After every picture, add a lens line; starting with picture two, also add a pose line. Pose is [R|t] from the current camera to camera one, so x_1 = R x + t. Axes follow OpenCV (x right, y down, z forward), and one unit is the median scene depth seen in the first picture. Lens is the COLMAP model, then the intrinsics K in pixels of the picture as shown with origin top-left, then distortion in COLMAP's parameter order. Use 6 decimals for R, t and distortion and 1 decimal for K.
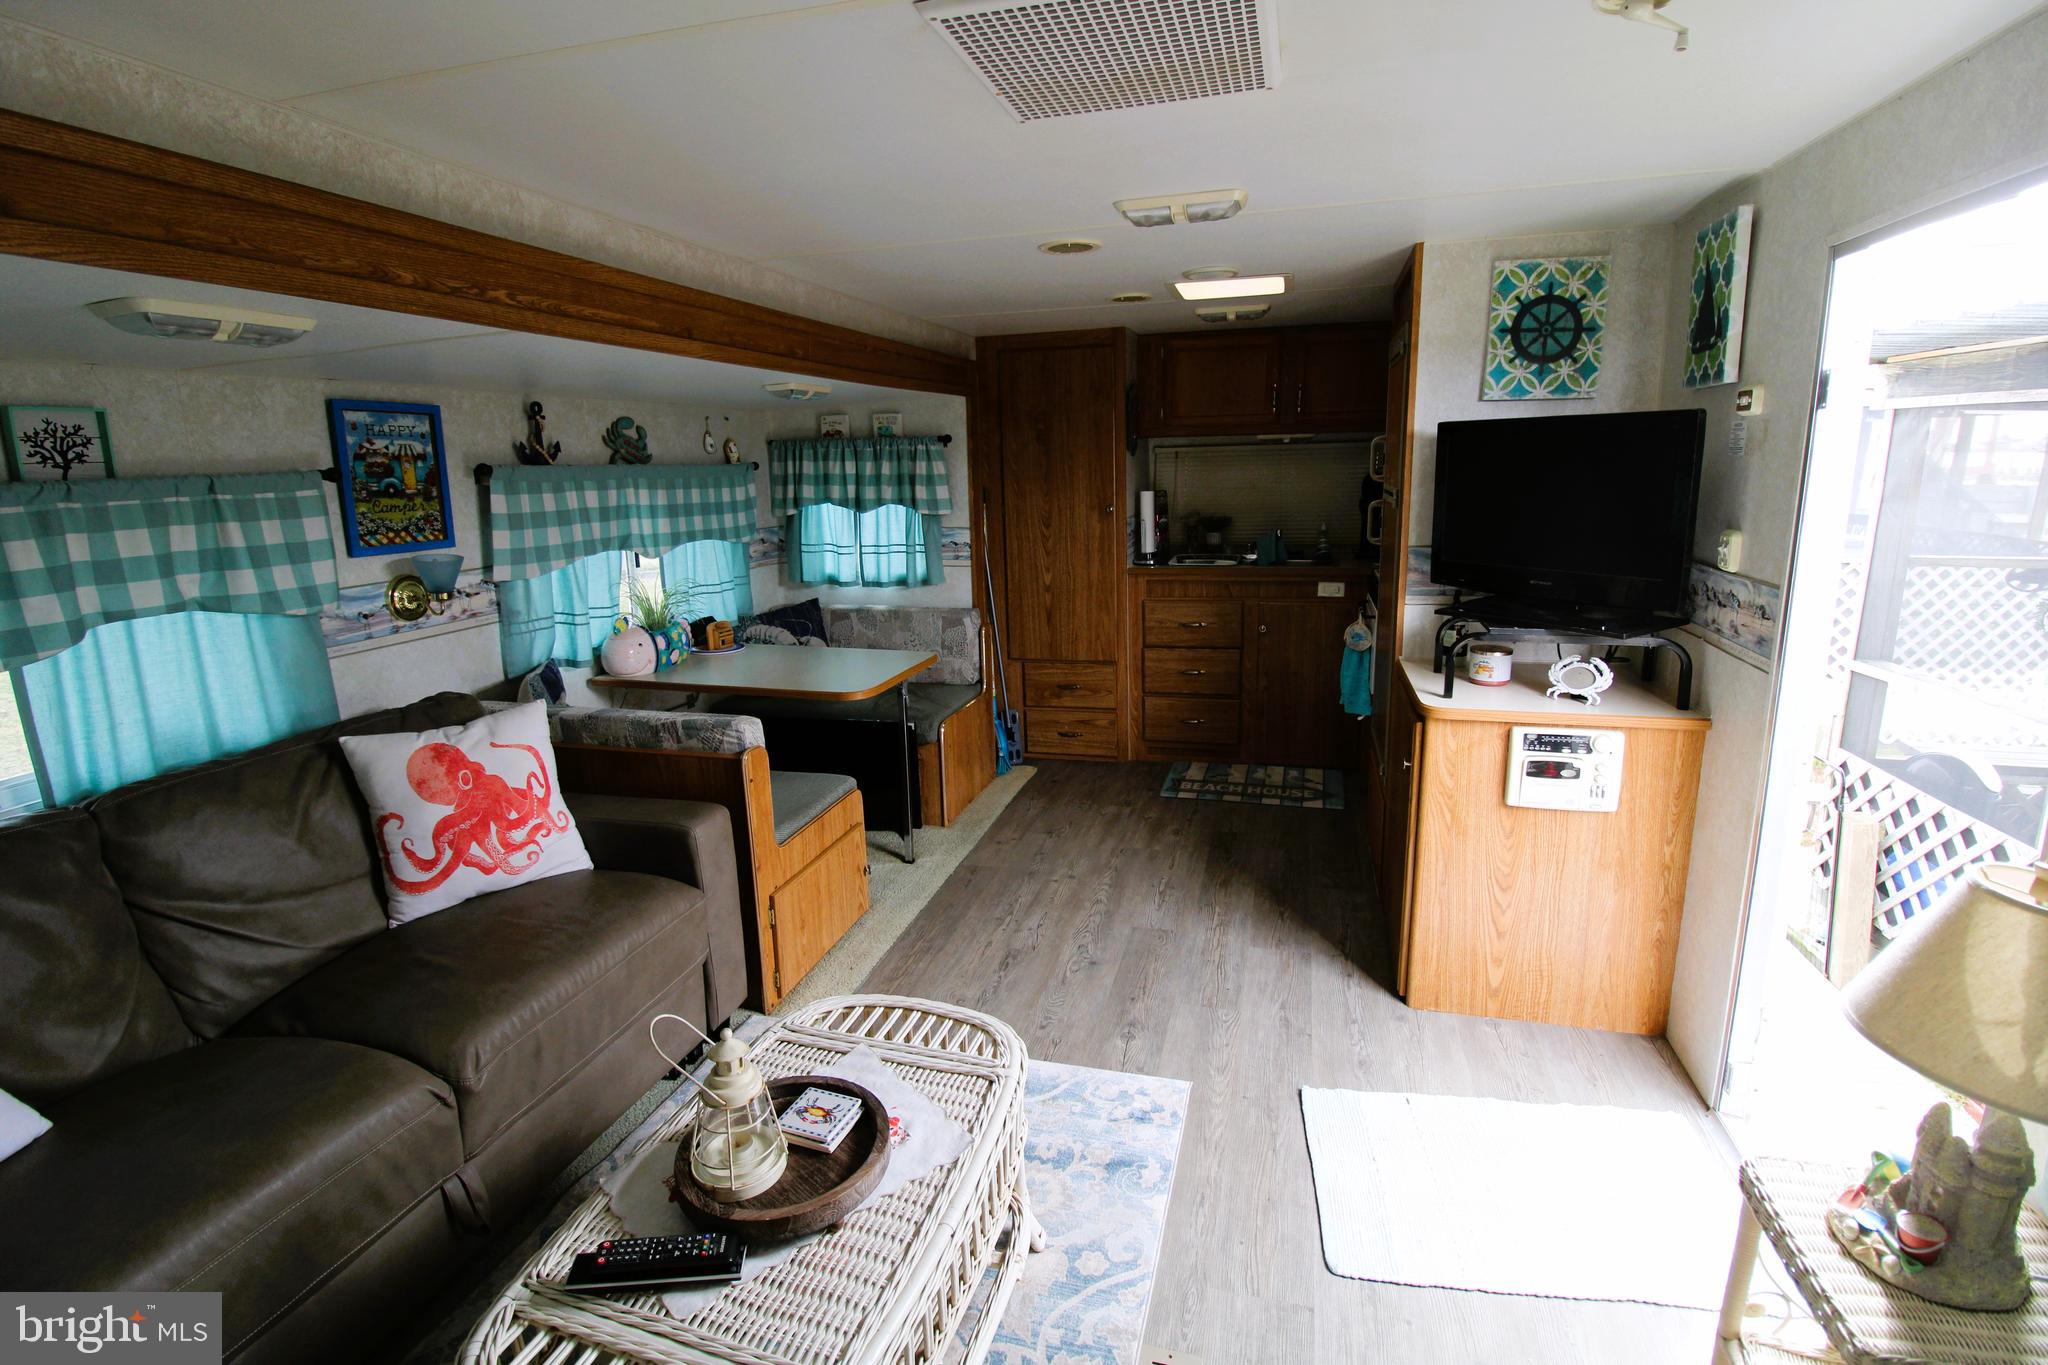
lens RADIAL K [[952.0, 0, 1041.4], [0, 952.0, 666.6], [0, 0, 1]] dist [-0.002594, -0.011661]
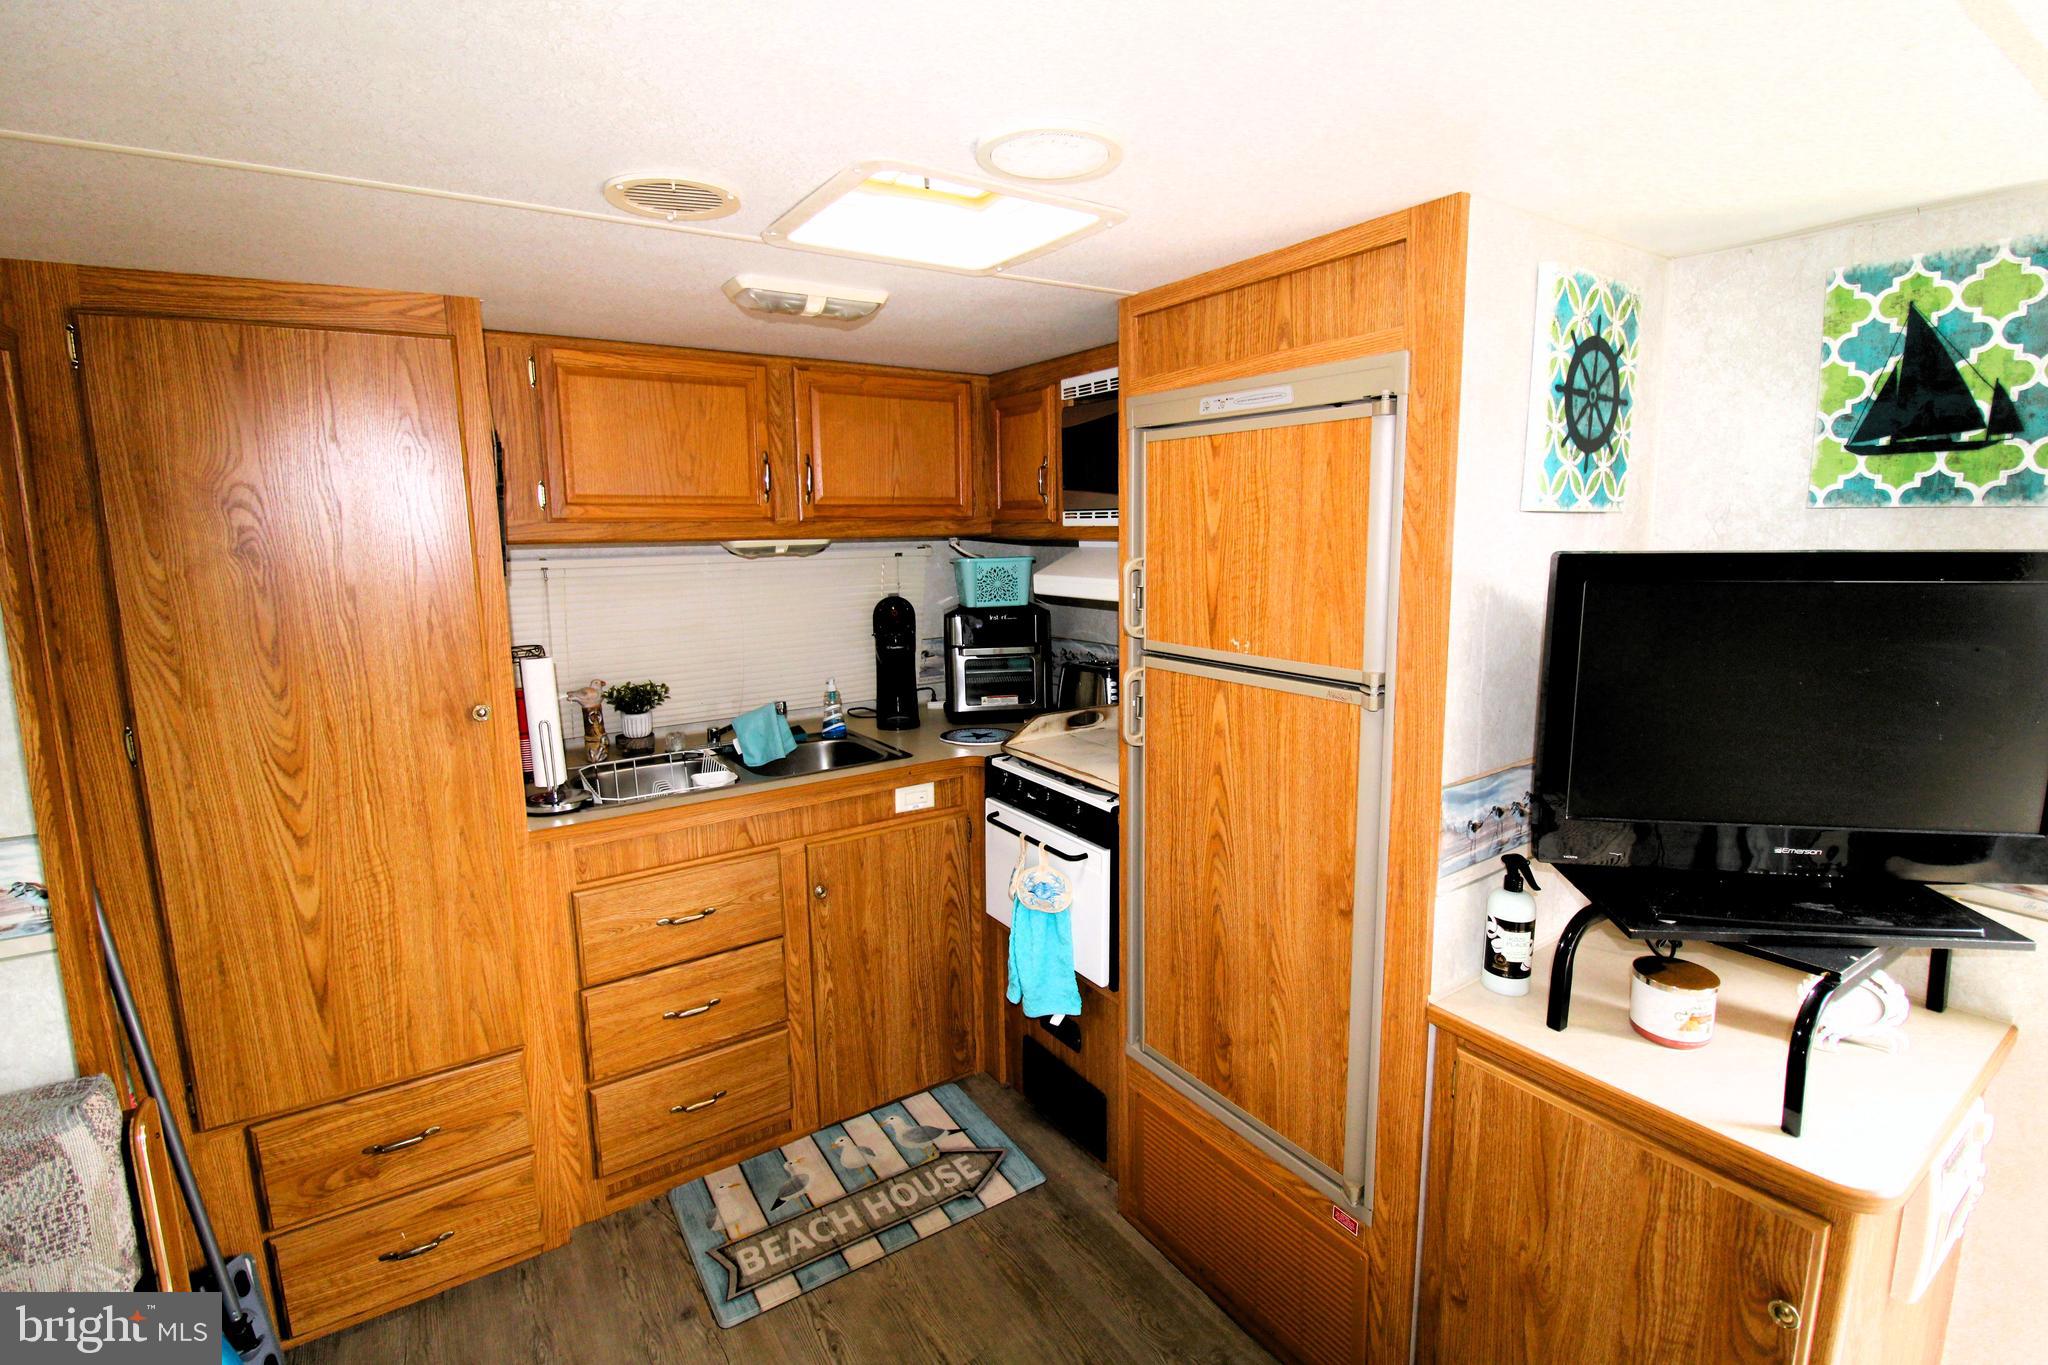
lens RADIAL K [[952.0, 0, 1039.5], [0, 952.0, 661.9], [0, 0, 1]] dist [-0.002594, -0.011661]
pose [[0.650372, -0.095670, 0.753567, -0.083198], [0.158046, 0.987370, -0.011050, -0.141742], [-0.742992, 0.126285, 0.657279, 0.523047]]
